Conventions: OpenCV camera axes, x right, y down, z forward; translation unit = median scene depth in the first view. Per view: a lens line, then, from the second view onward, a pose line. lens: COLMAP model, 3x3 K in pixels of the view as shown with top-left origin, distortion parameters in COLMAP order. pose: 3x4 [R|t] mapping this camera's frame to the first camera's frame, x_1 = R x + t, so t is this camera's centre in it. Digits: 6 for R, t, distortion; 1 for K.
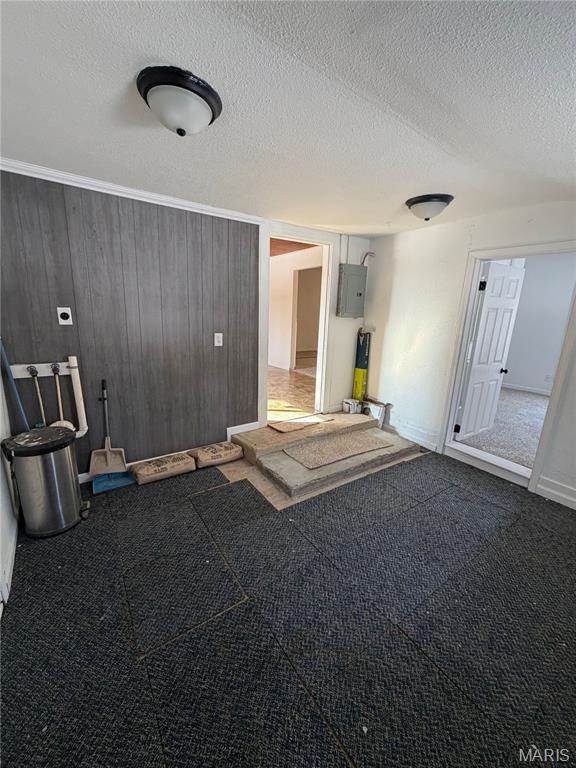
lens RADIAL K [[305.7, 0, 288.0], [0, 305.7, 384.0], [0, 0, 1]] dist [0.000455, -0.000062]
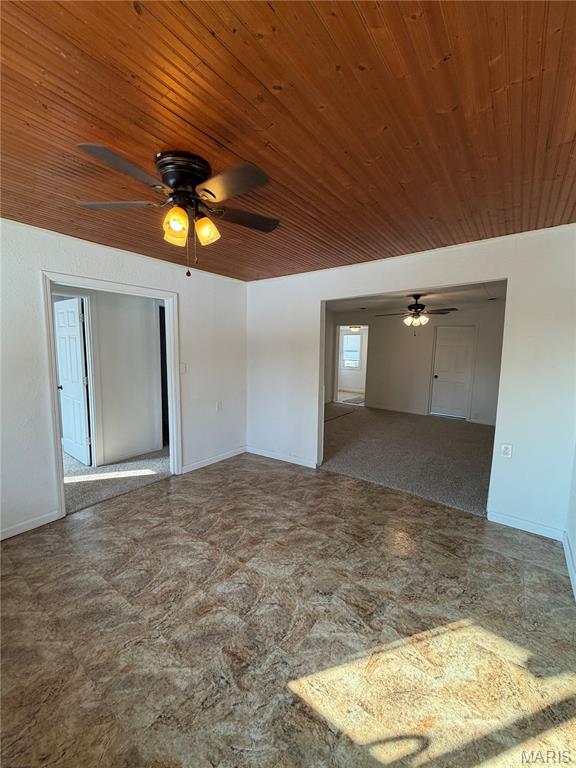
lens RADIAL K [[305.7, 0, 288.0], [0, 305.7, 384.0], [0, 0, 1]] dist [0.000455, -0.000062]
pose [[0.947052, -0.065957, 0.314233, -0.336824], [0.104404, 0.988749, -0.107121, -0.225891], [-0.303632, 0.134256, 0.943283, 0.703924]]
